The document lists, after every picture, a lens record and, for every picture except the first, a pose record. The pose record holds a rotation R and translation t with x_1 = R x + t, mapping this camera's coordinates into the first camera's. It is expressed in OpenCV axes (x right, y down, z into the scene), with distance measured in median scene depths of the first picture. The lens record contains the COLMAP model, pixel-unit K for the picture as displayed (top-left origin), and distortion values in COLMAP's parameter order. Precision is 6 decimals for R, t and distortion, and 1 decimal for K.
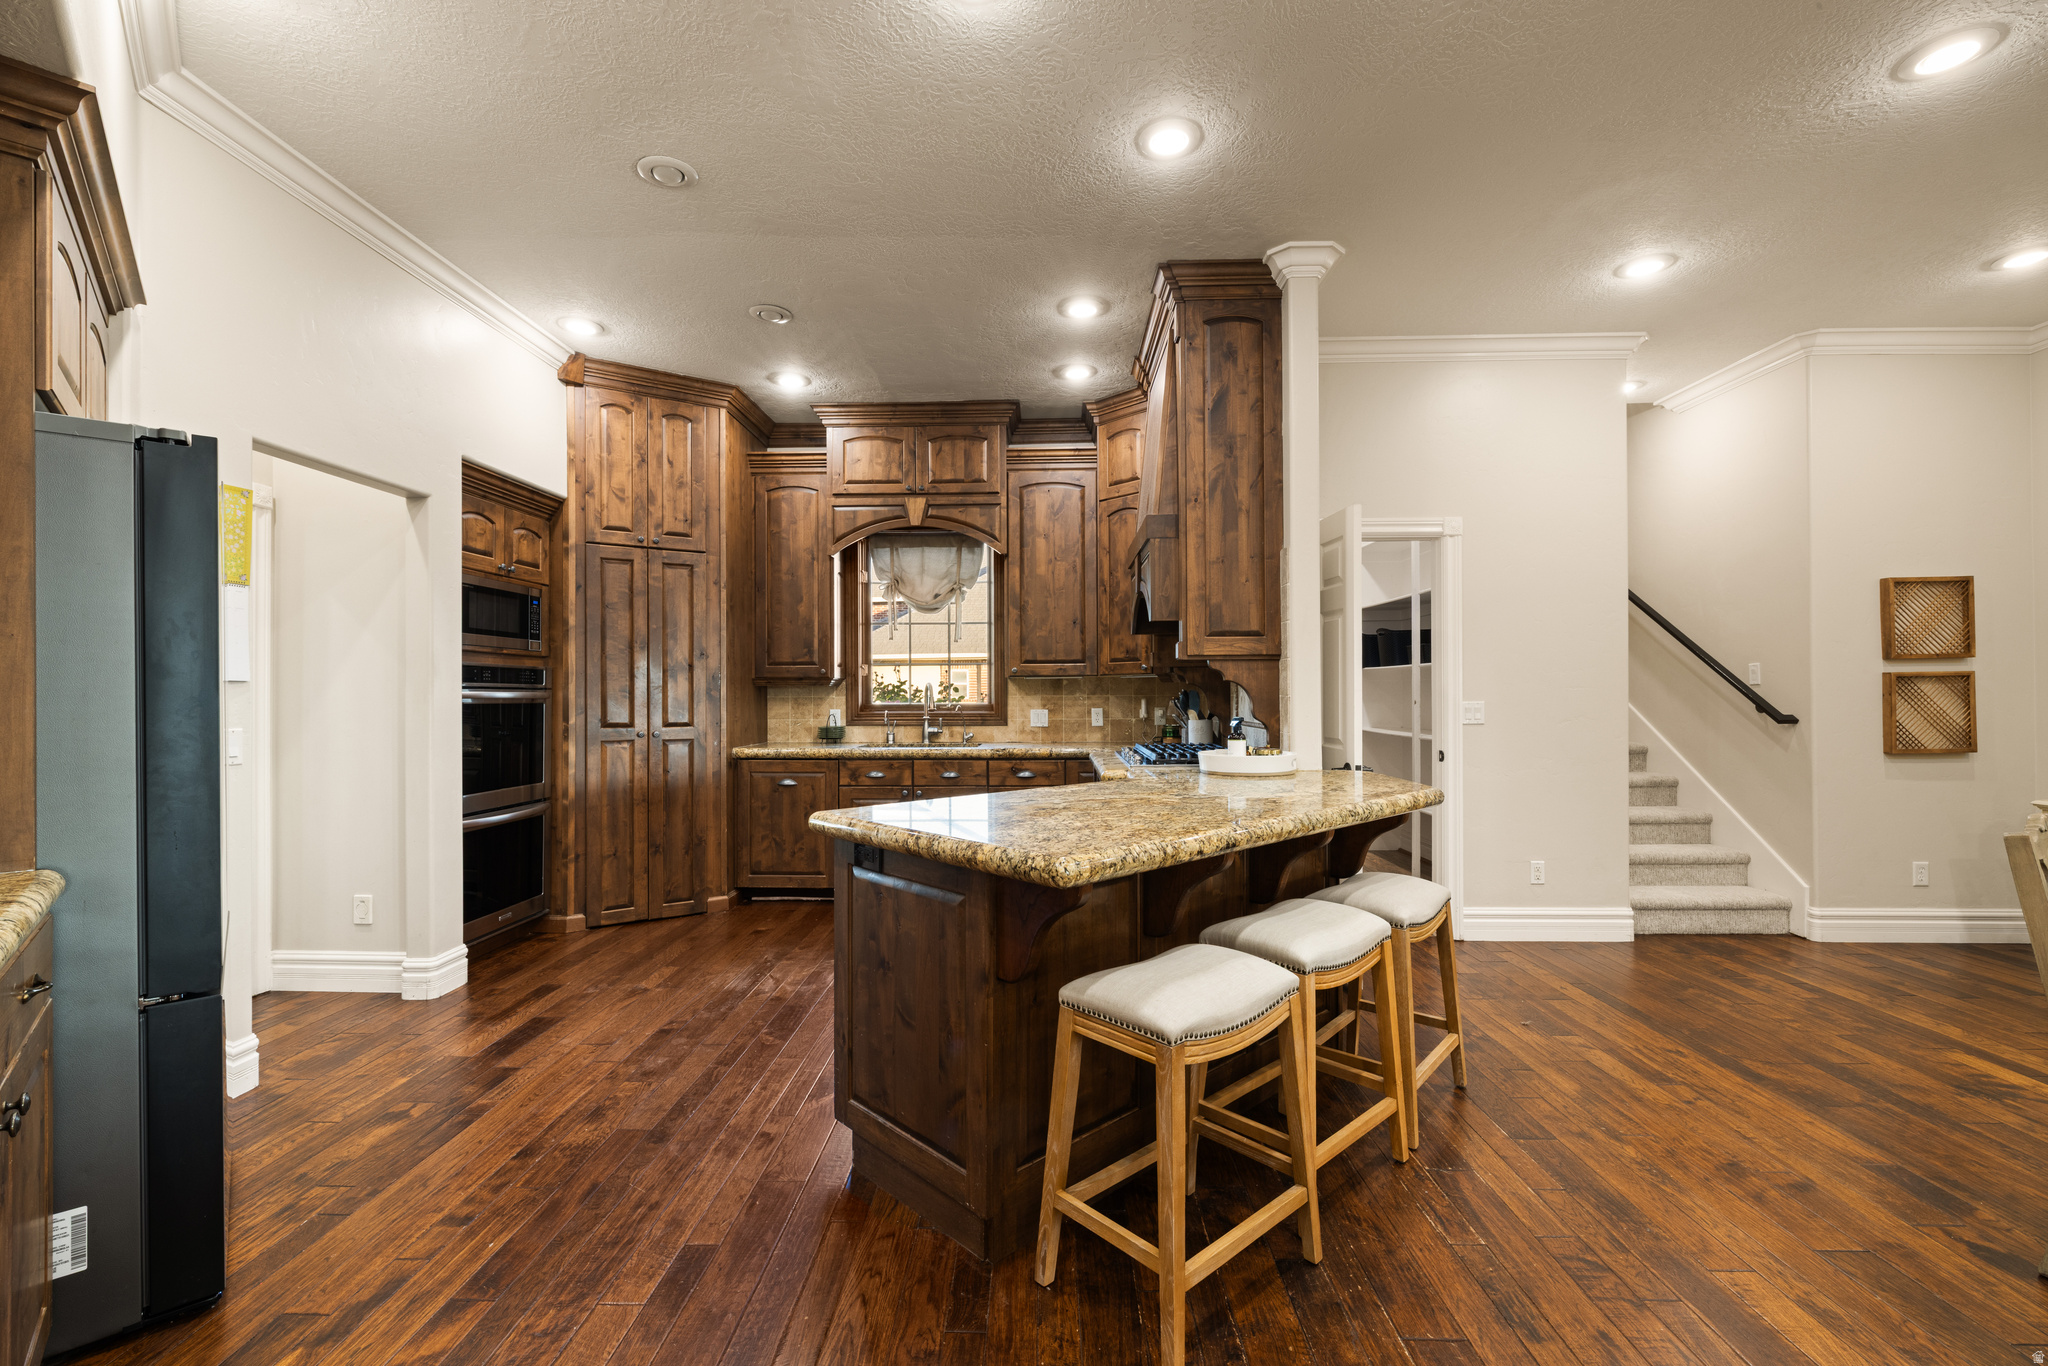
lens RADIAL K [[862.9, 0, 1018.8], [0, 862.9, 688.2], [0, 0, 1]] dist [0.000537, 0.000150]
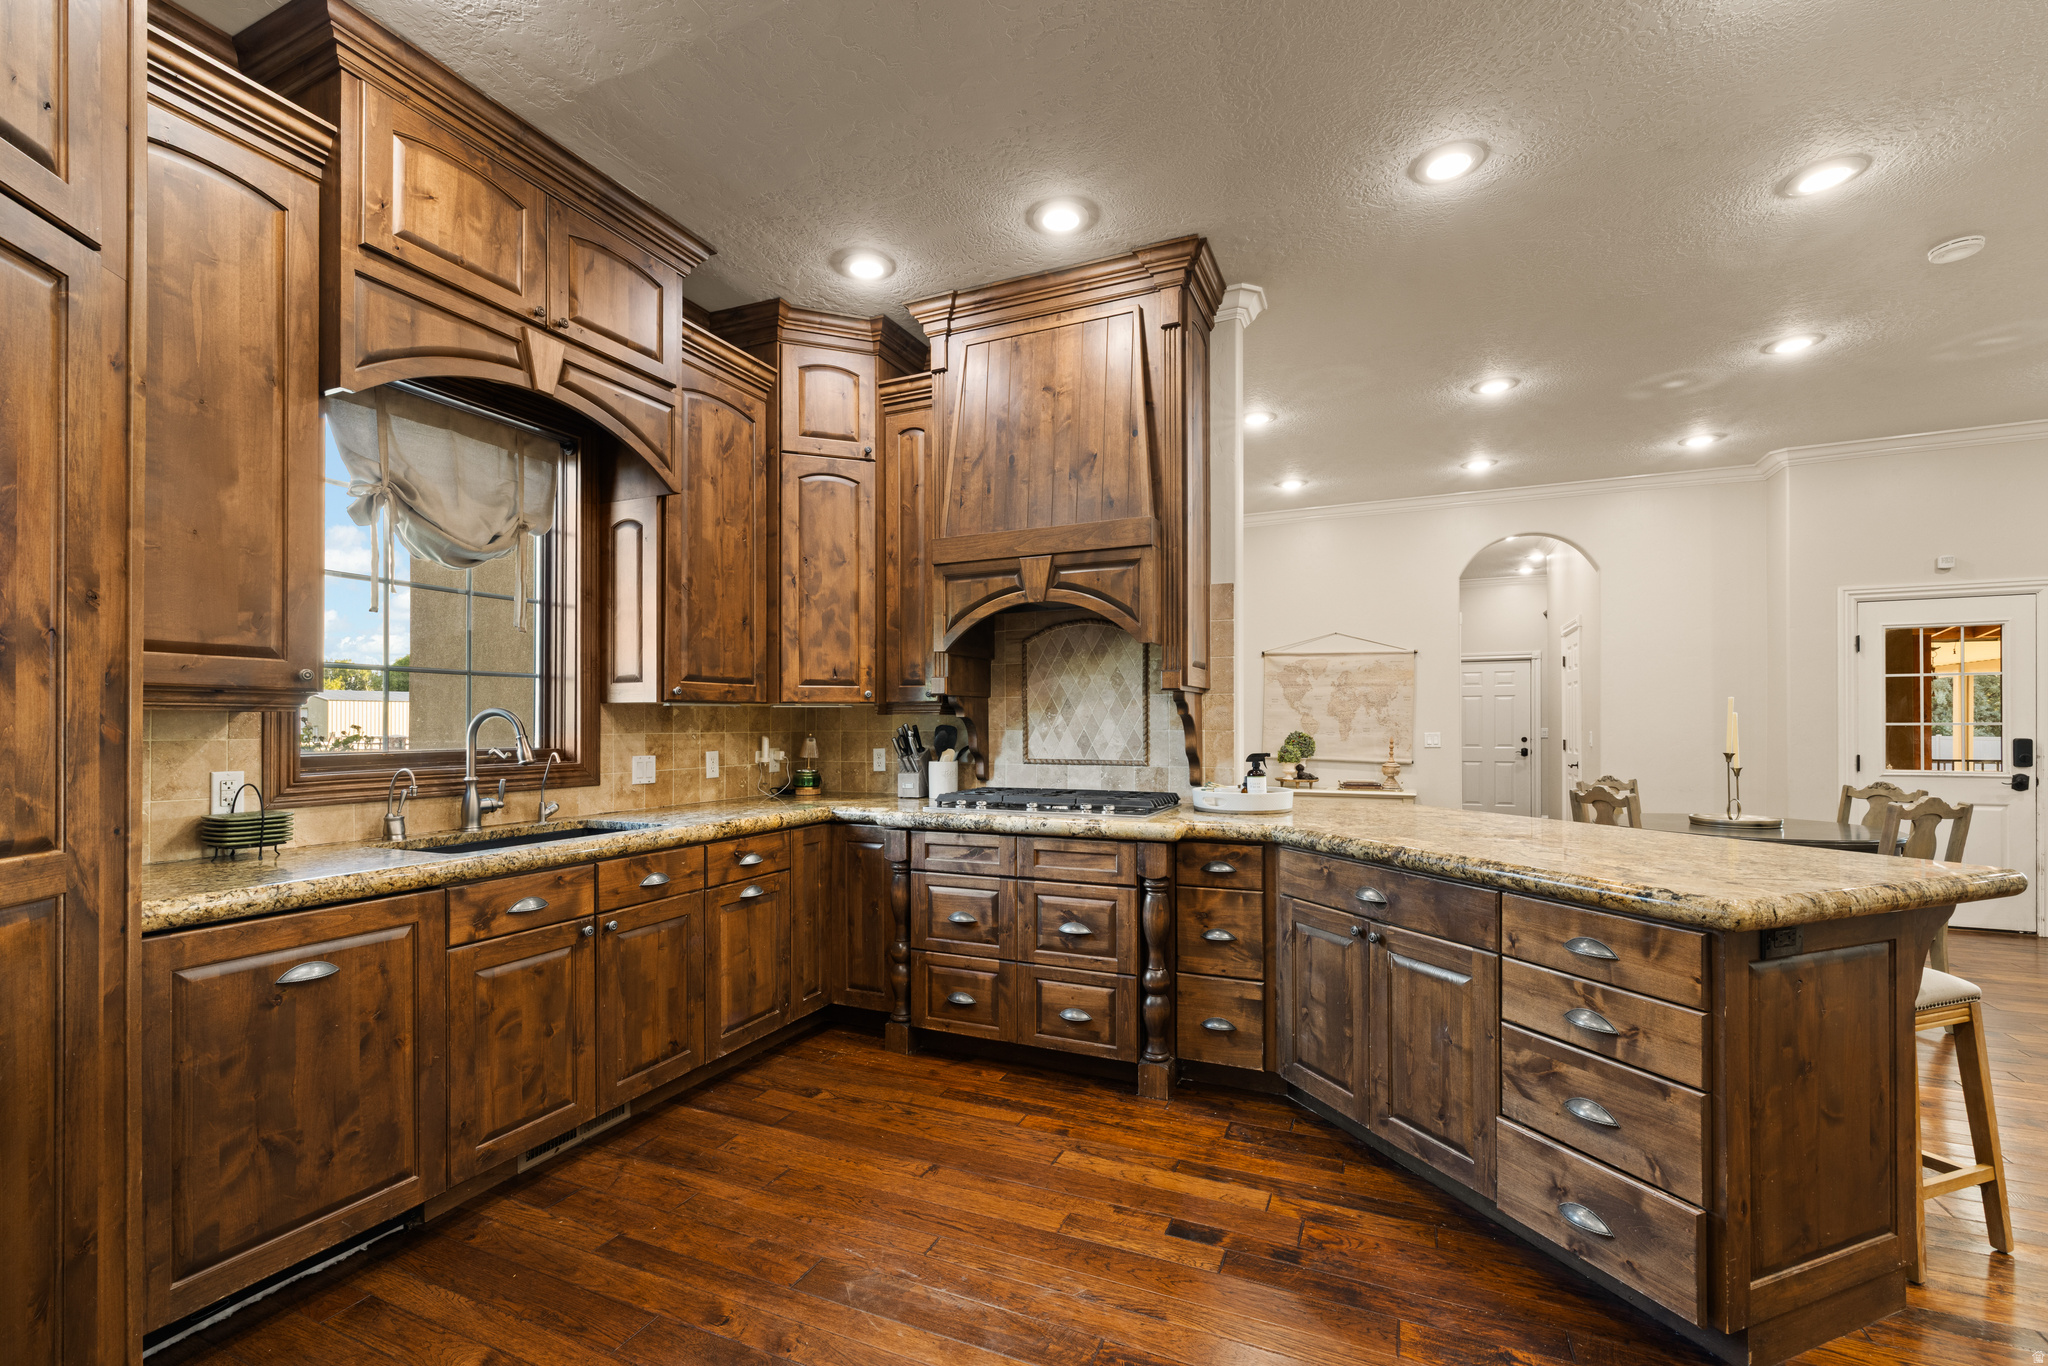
lens RADIAL K [[879.2, 0, 1017.9], [0, 879.2, 719.6], [0, 0, 1]] dist [0.002094, 0.000547]
pose [[0.379443, 0.008365, 0.925177, -0.503458], [-0.004294, 0.999964, -0.007281, 0.002680], [-0.925205, -0.001210, 0.379466, 0.577028]]
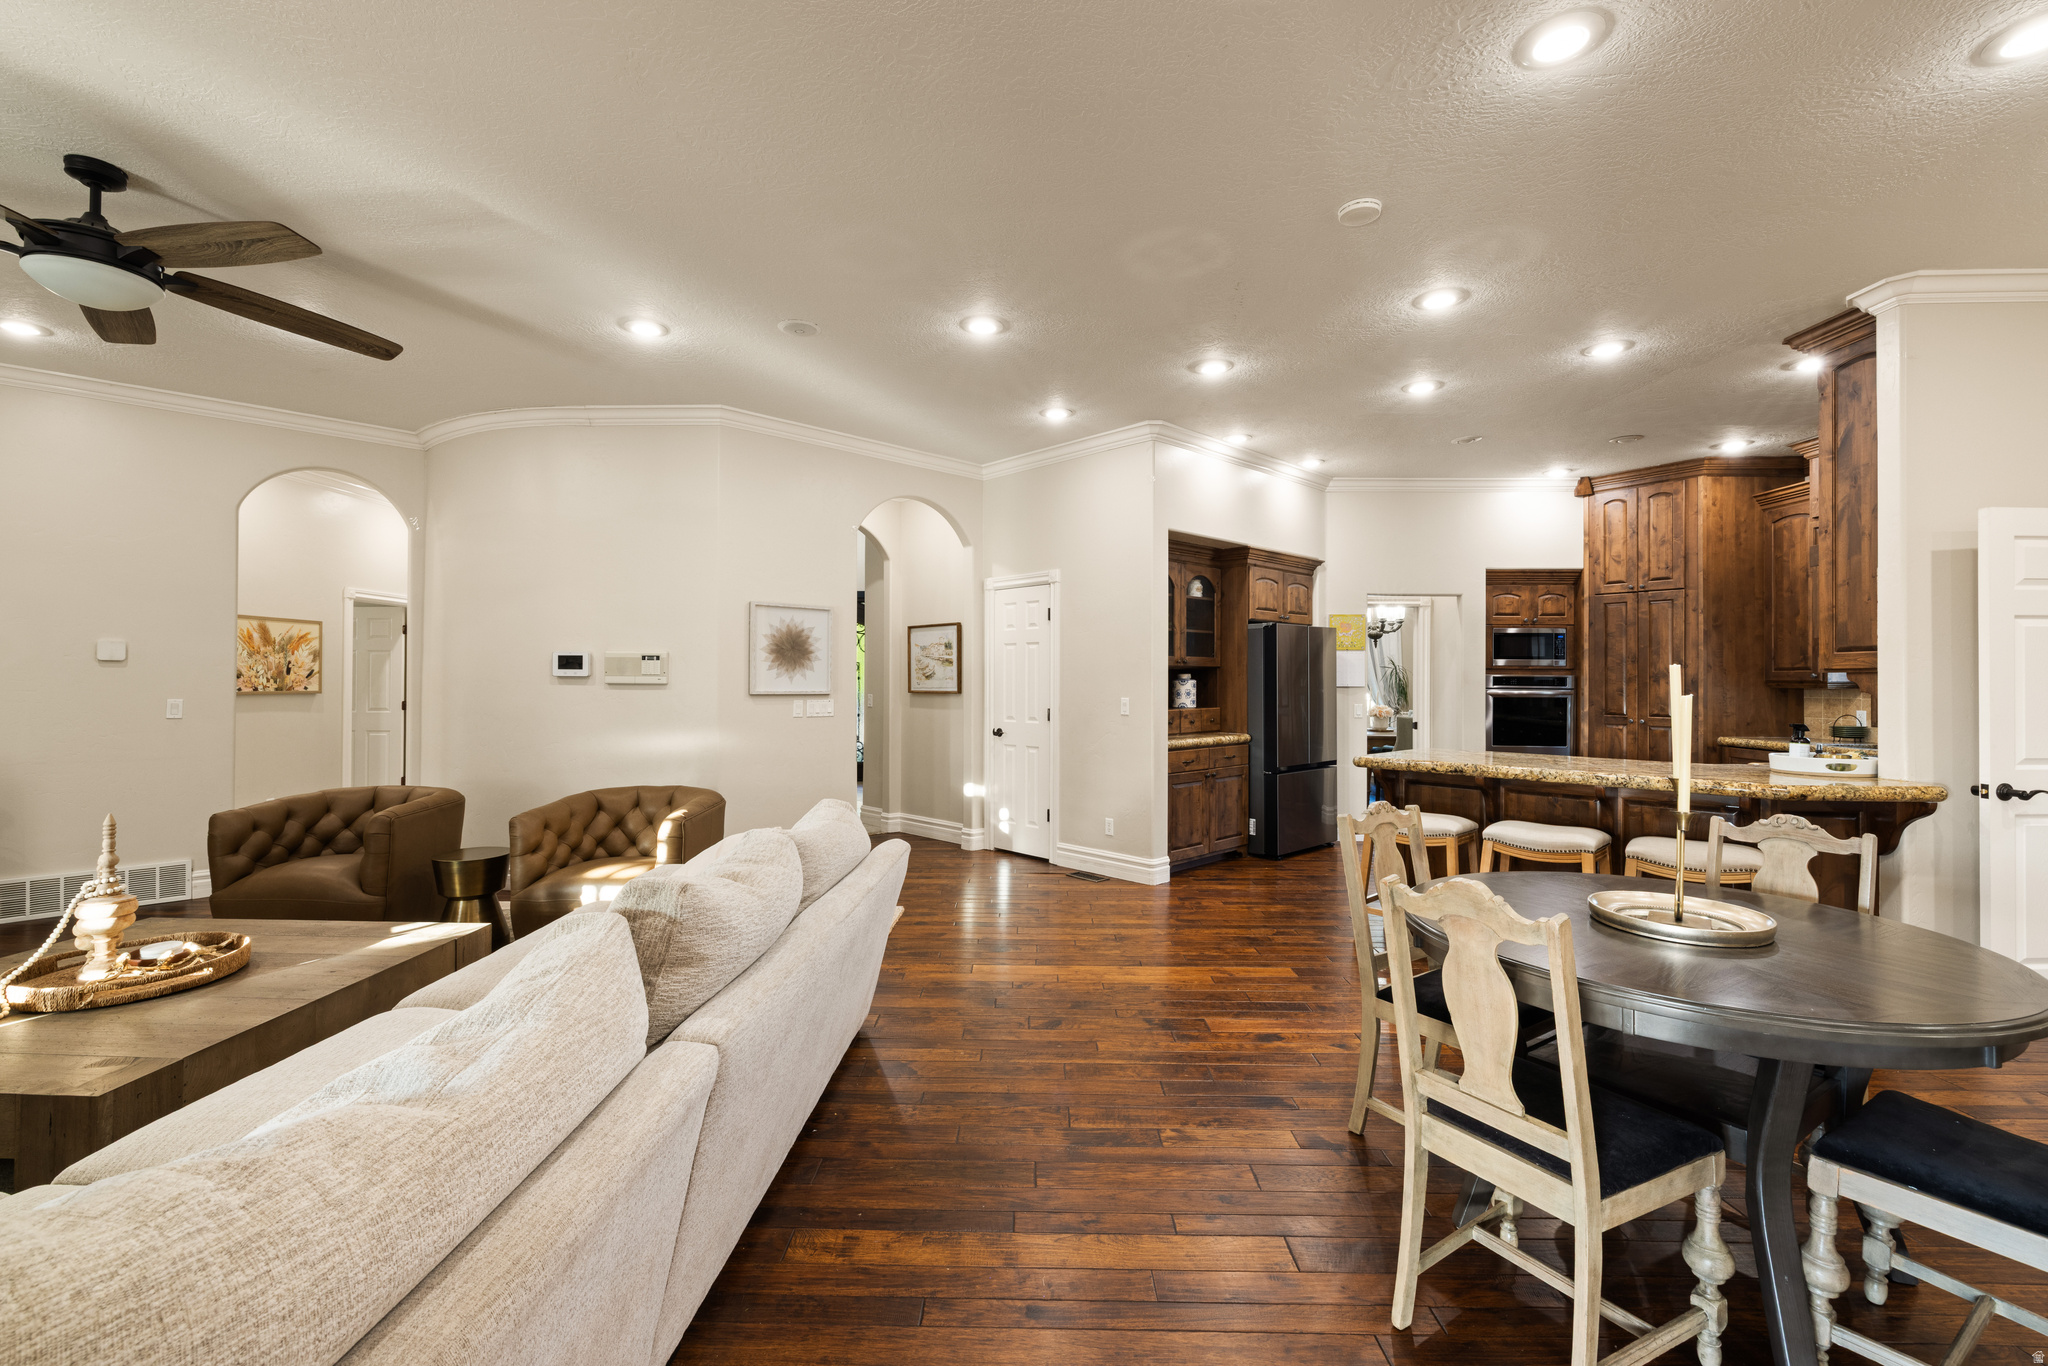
lens RADIAL K [[866.2, 0, 1014.0], [0, 866.2, 678.6], [0, 0, 1]] dist [-0.000595, -0.000021]
pose [[0.010548, 0.001759, -0.999943, 0.938140], [0.001992, 0.999996, 0.001780, -0.021042], [0.999942, -0.002010, 0.010545, -0.053319]]
